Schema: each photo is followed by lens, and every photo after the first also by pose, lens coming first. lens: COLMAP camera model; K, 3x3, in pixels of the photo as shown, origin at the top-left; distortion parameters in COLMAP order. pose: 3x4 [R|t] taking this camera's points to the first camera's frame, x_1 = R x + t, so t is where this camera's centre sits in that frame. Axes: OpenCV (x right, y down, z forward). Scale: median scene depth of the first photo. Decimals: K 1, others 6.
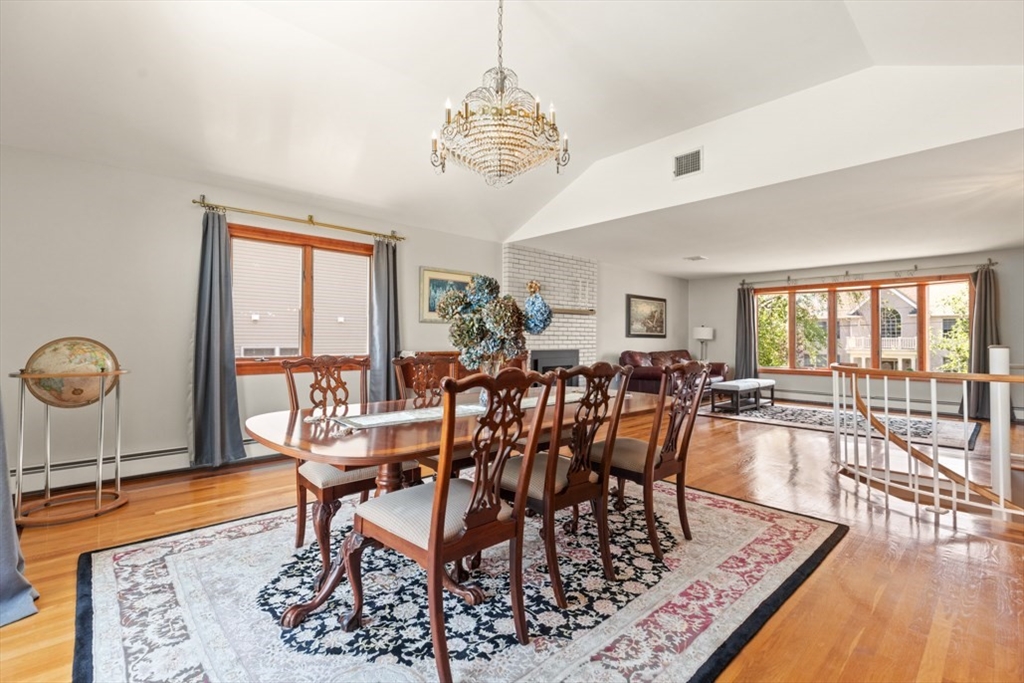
lens RADIAL K [[472.9, 0, 506.8], [0, 472.9, 334.3], [0, 0, 1]] dist [0.006805, -0.000393]
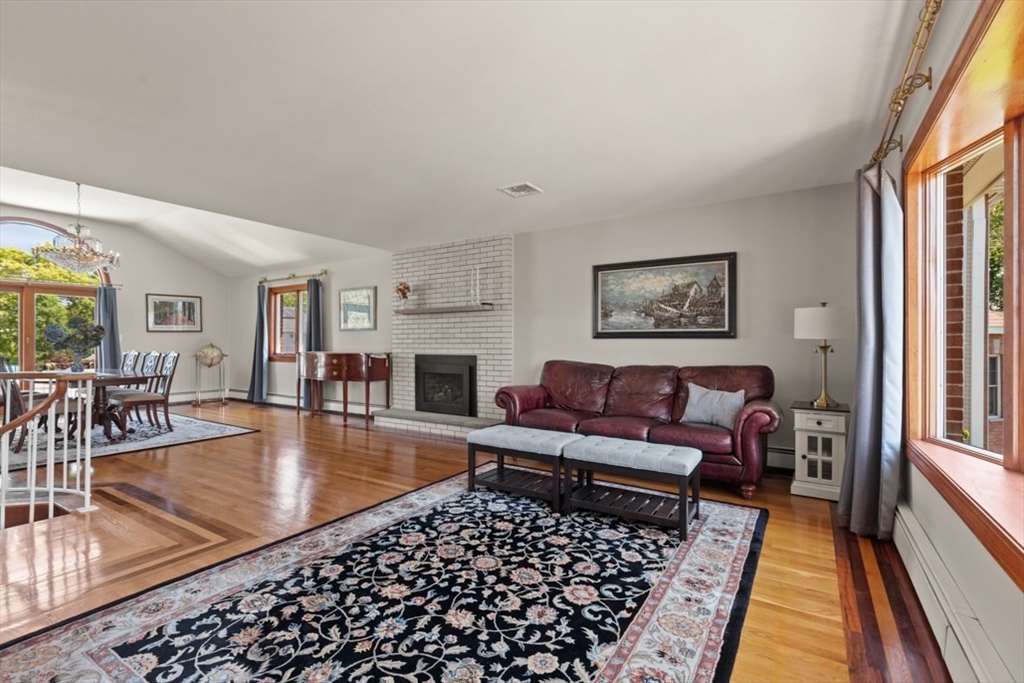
lens RADIAL K [[472.9, 0, 515.8], [0, 472.9, 339.7], [0, 0, 1]] dist [0.006805, -0.000393]
pose [[0.216835, -0.010757, -0.976149, 0.855610], [0.011955, 0.999894, -0.008363, 0.011969], [0.976135, -0.009856, 0.216941, 0.817165]]
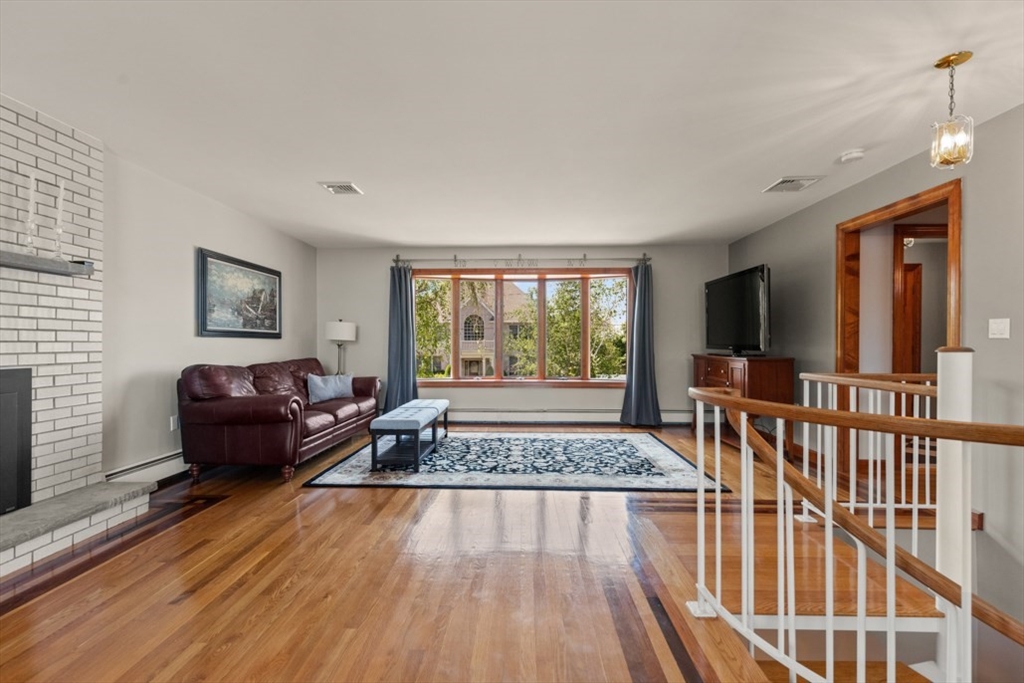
lens RADIAL K [[472.9, 0, 505.4], [0, 472.9, 345.7], [0, 0, 1]] dist [0.006805, -0.000393]
pose [[0.710763, -0.008171, 0.703384, 0.142231], [-0.003756, 0.999874, 0.015410, 0.007302], [-0.703421, -0.013594, 0.710643, 0.453998]]
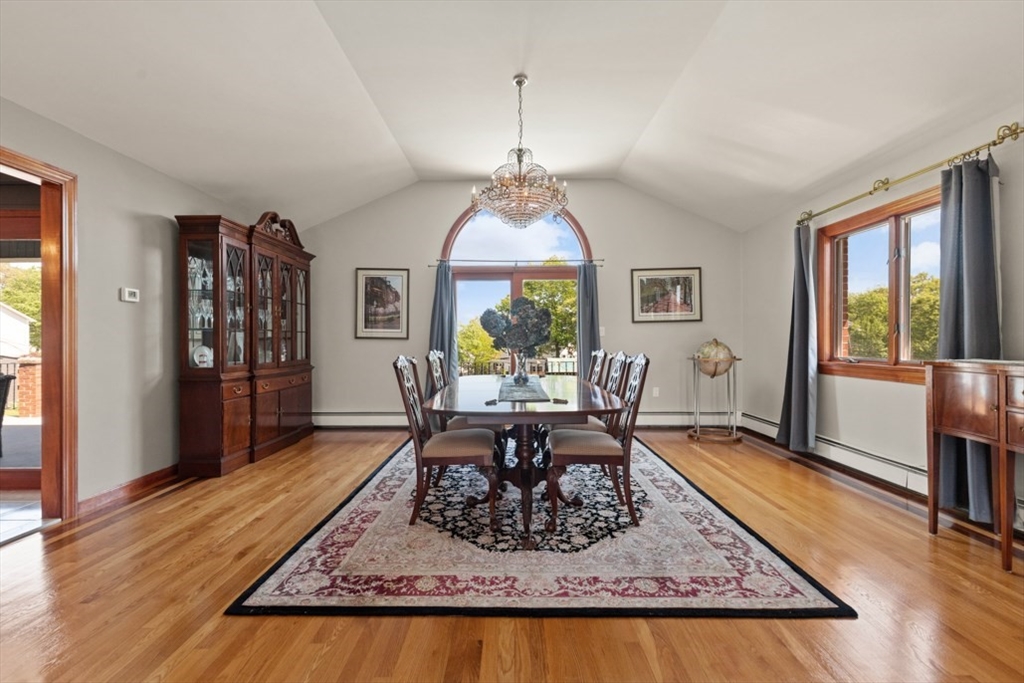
lens RADIAL K [[472.9, 0, 506.8], [0, 472.9, 339.5], [0, 0, 1]] dist [0.006805, -0.000393]
pose [[-0.697482, -0.003000, -0.716596, 0.330038], [0.007129, 0.999913, -0.011124, 0.009664], [0.716567, -0.012867, -0.697400, 0.628098]]
